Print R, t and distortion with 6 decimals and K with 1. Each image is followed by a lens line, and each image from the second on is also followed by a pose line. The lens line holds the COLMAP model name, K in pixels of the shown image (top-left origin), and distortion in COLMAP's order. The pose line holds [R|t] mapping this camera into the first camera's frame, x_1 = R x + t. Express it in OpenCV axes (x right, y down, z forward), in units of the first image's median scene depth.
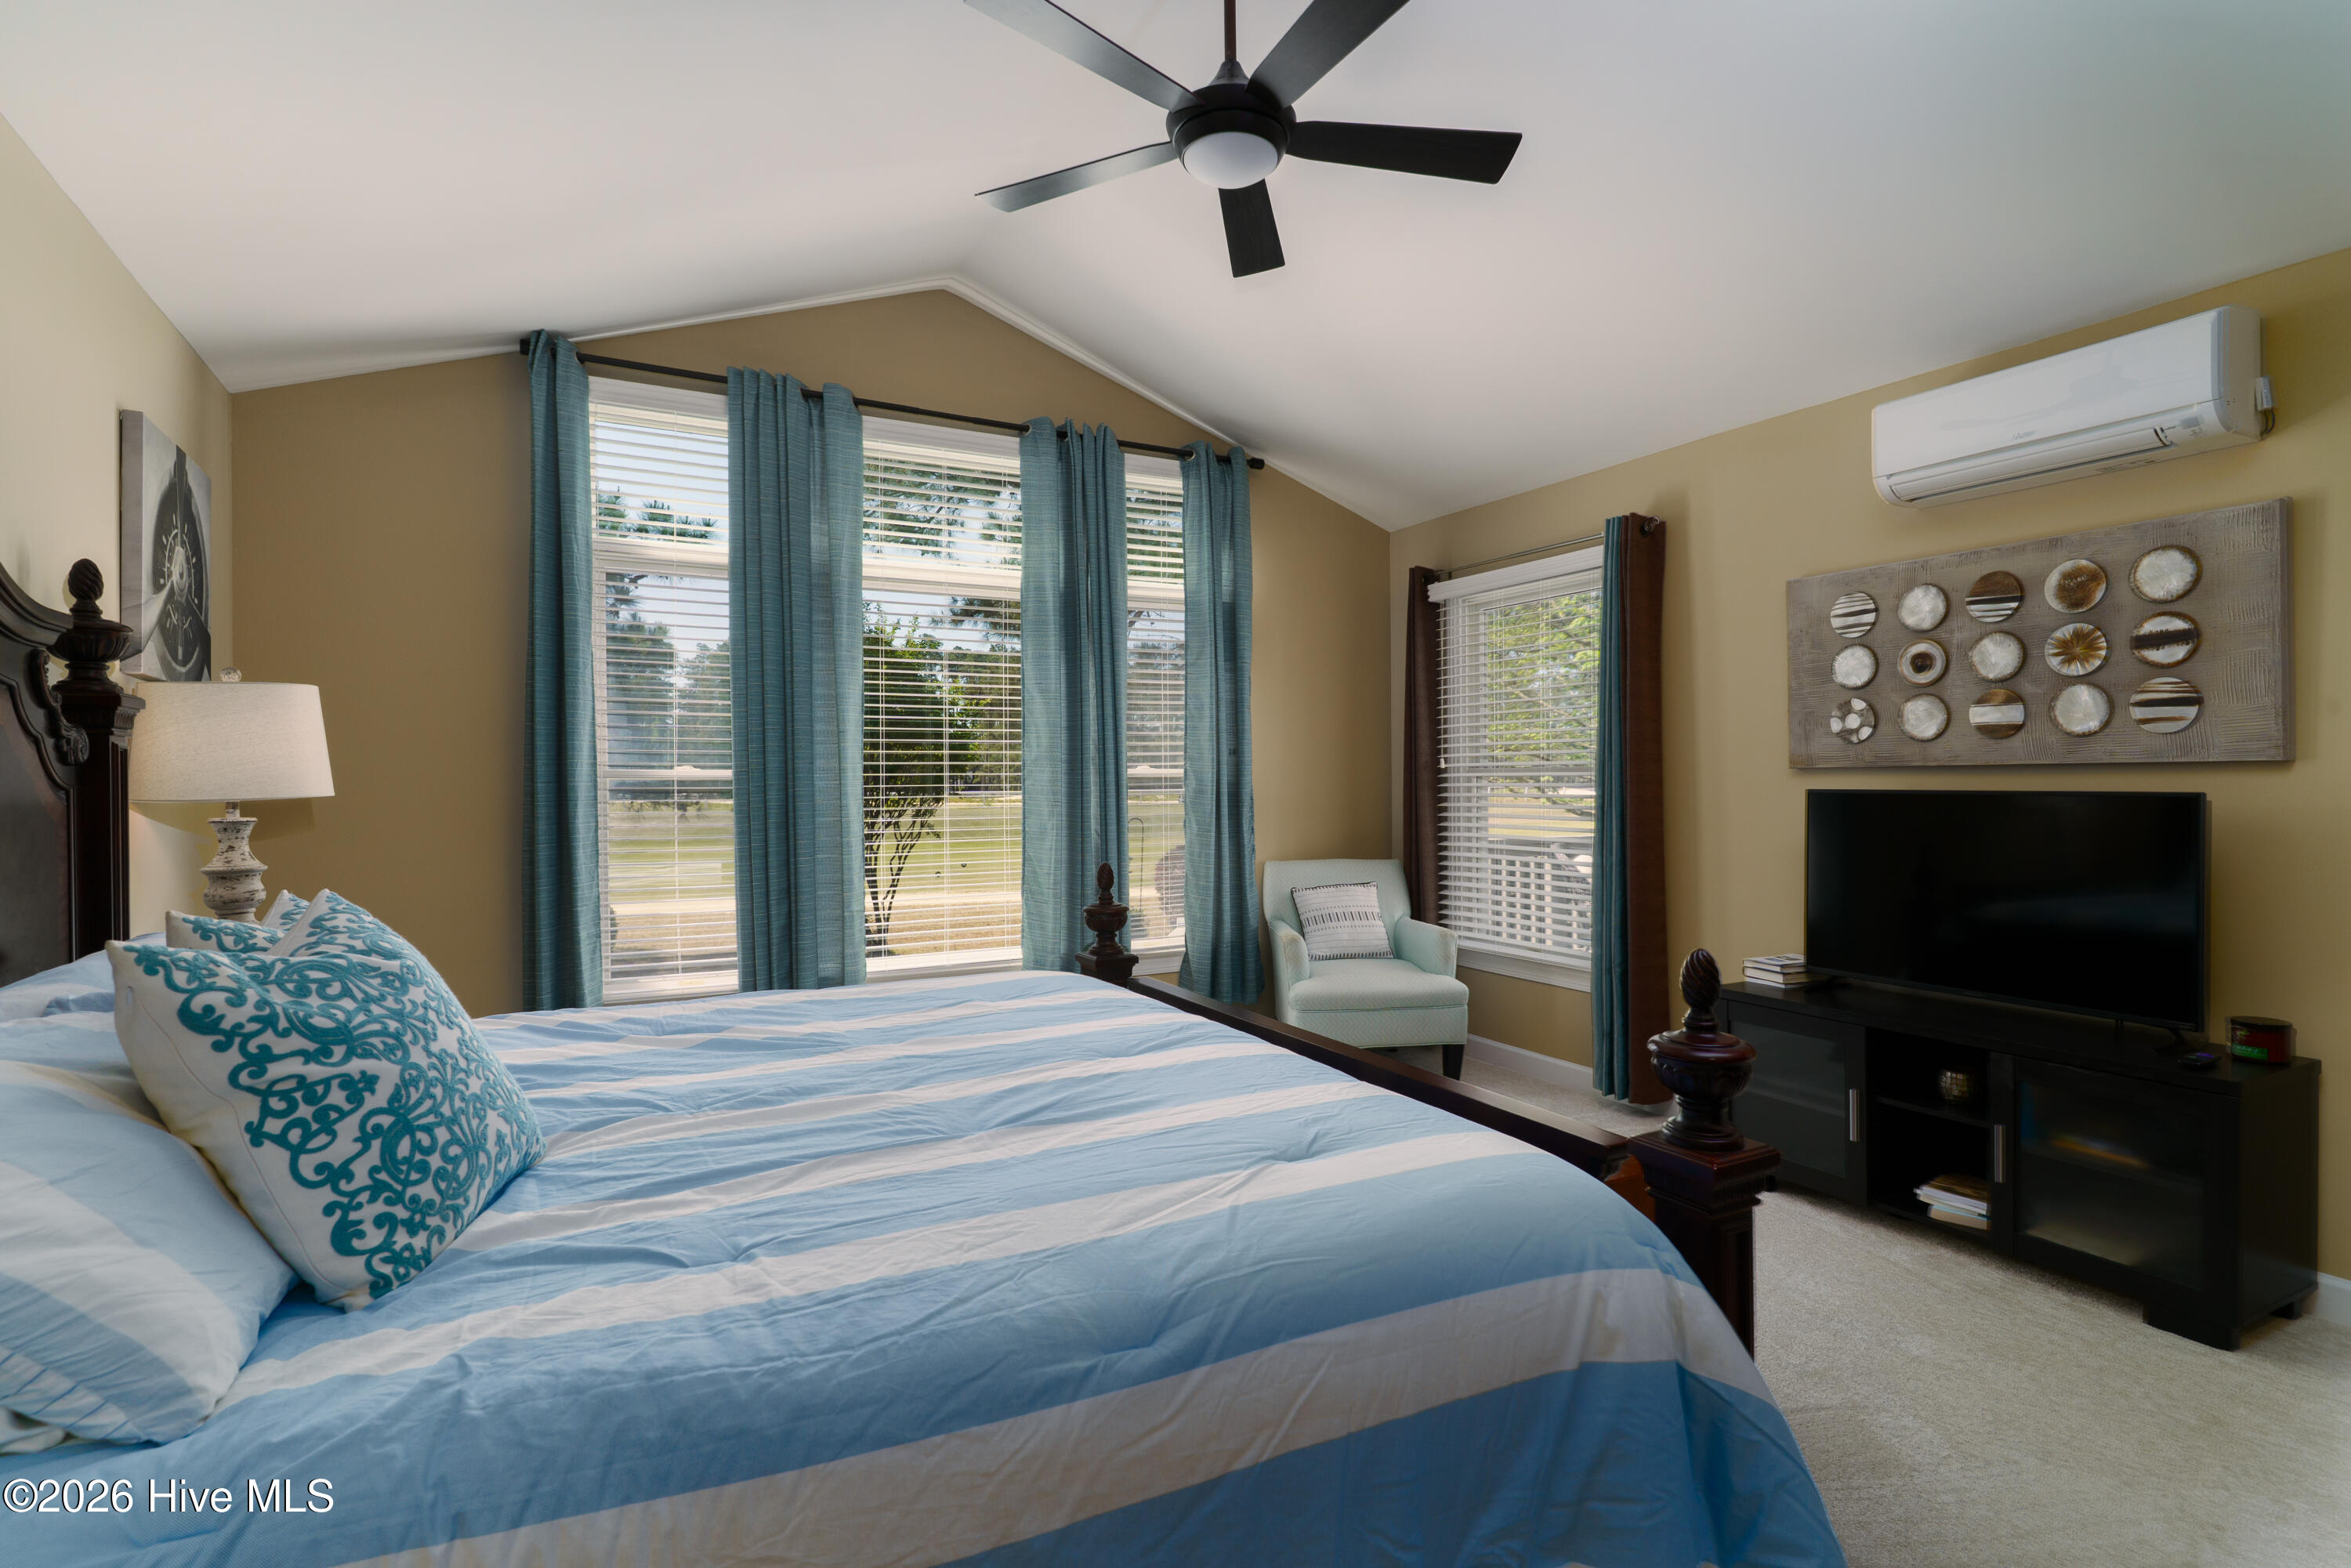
lens RADIAL K [[1147.0, 0, 1179.4], [0, 1147.0, 789.4], [0, 0, 1]] dist [0.004882, -0.002604]
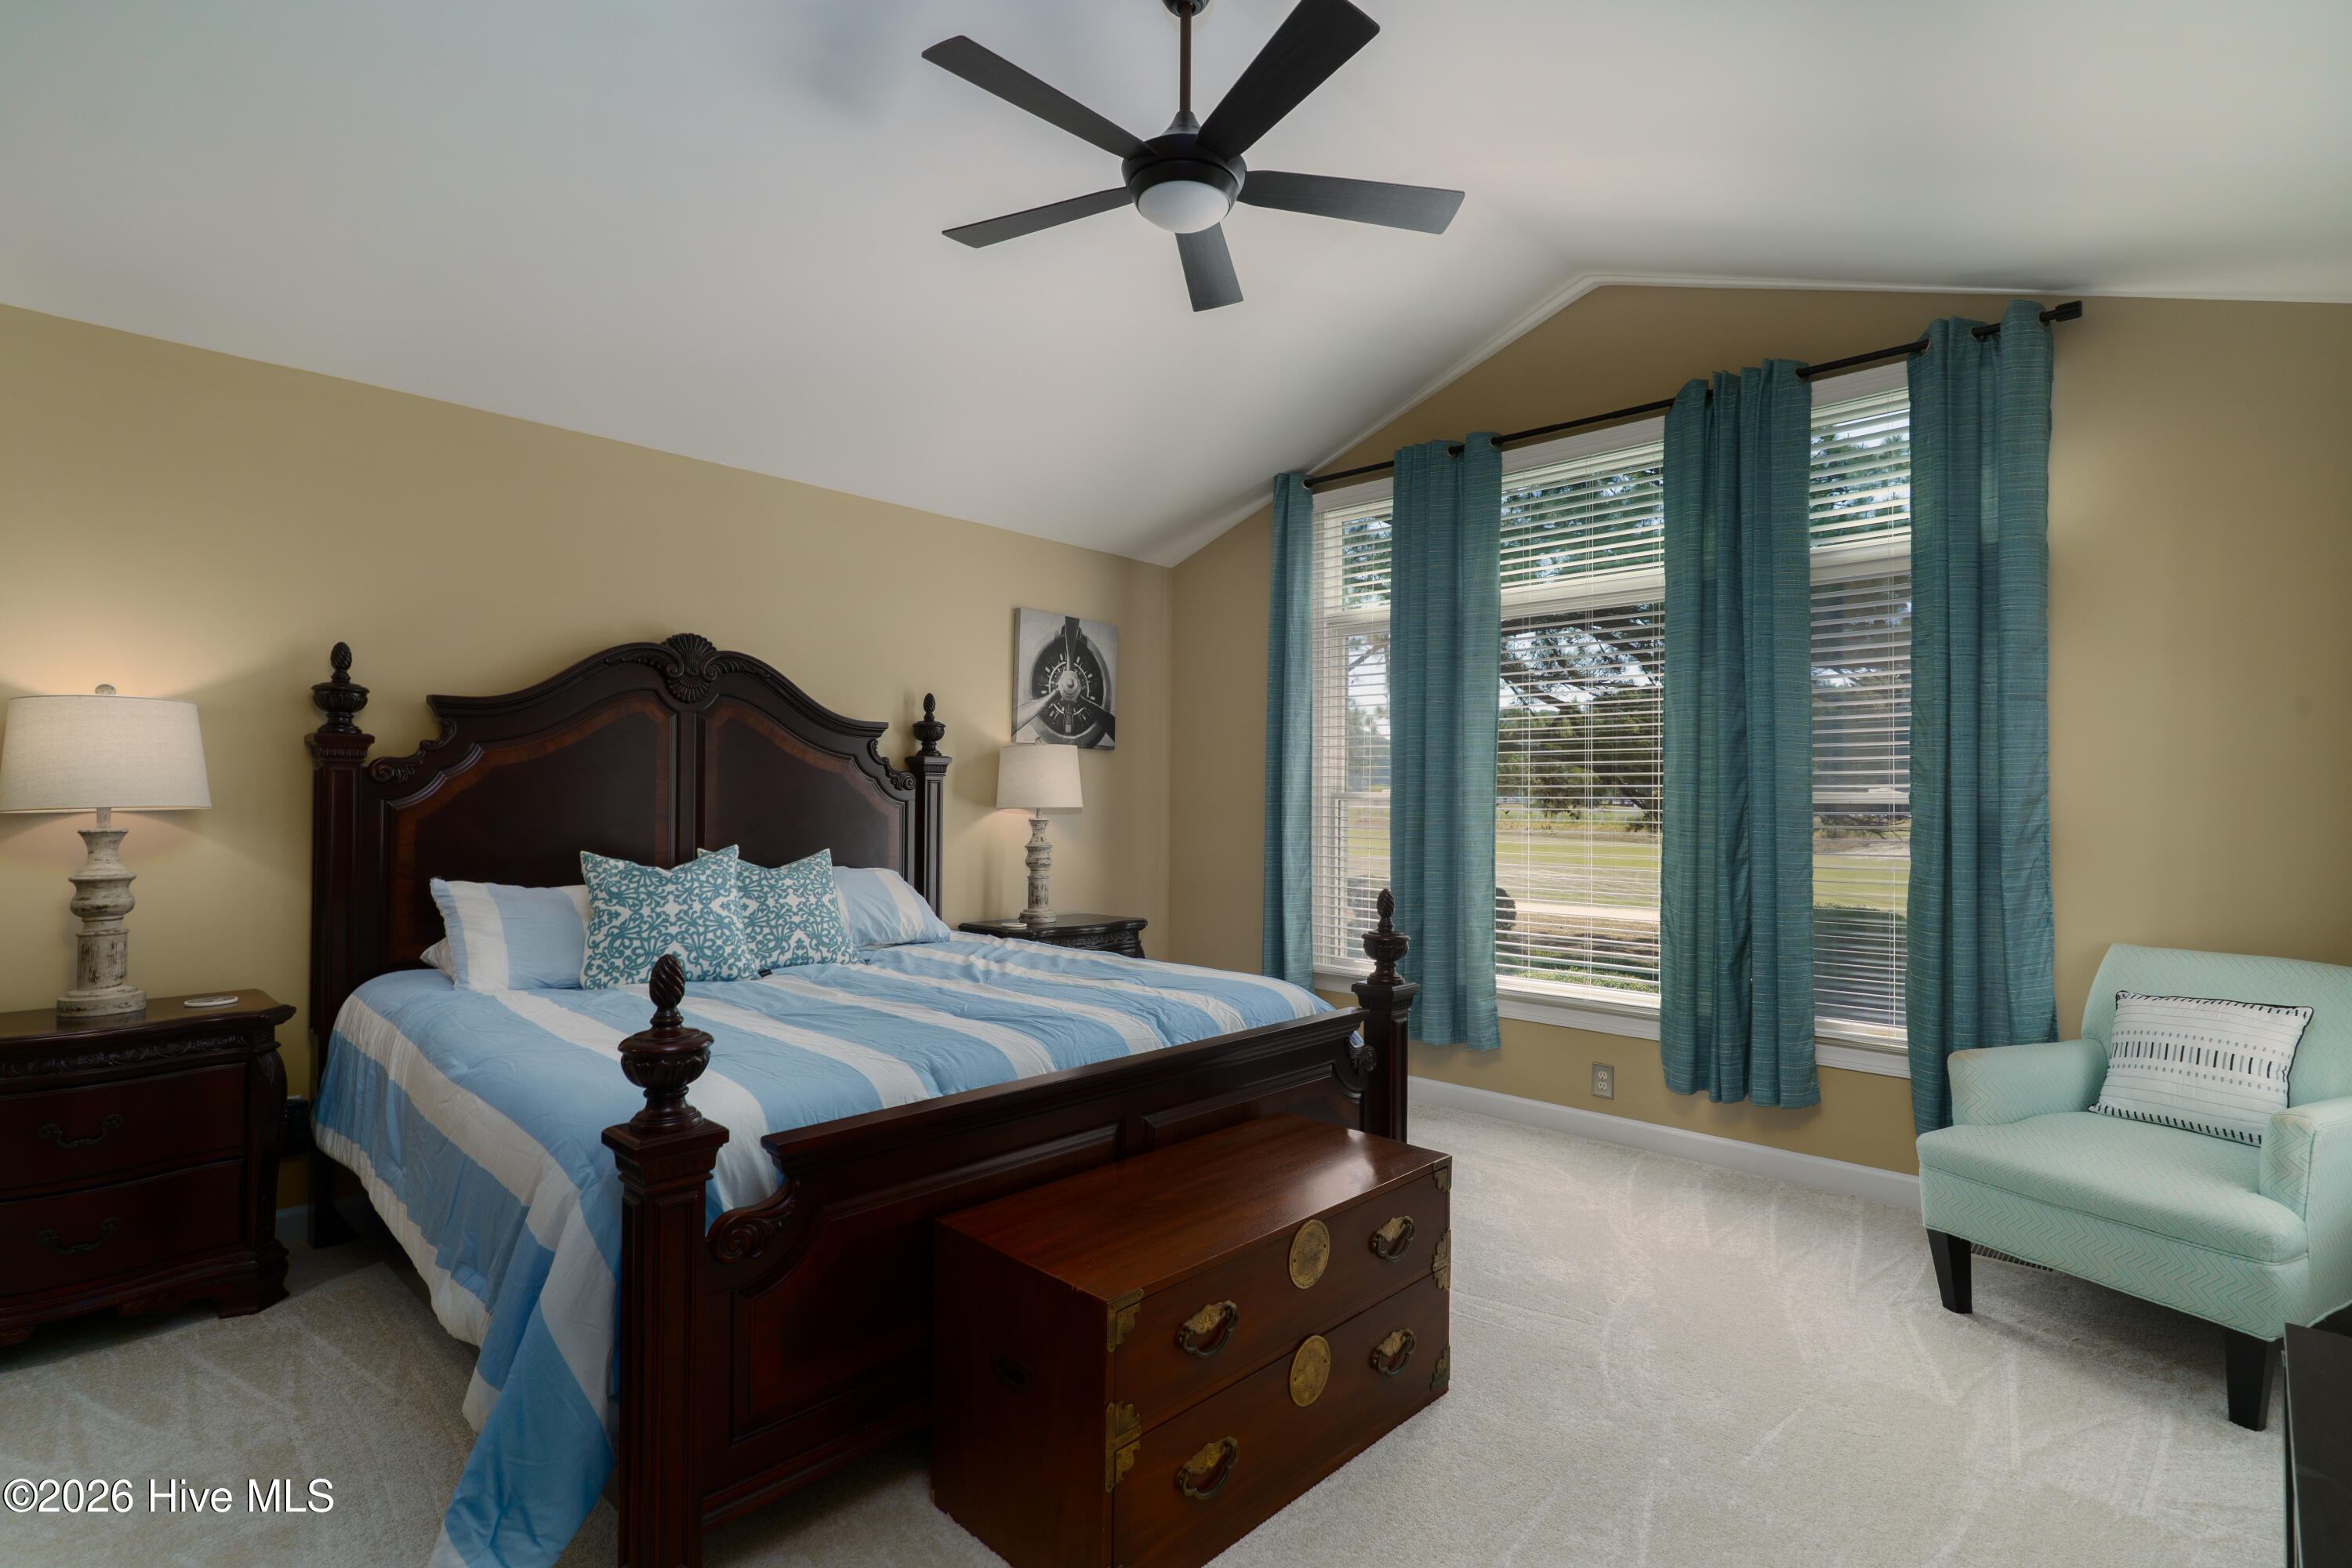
lens RADIAL K [[1147.5, 0, 1185.3], [0, 1147.5, 772.0], [0, 0, 1]] dist [0.004882, -0.002604]
pose [[0.311463, -0.007588, -0.950228, 0.713778], [-0.017208, 0.999759, -0.013624, -0.018664], [0.950102, 0.020595, 0.311258, 0.462826]]
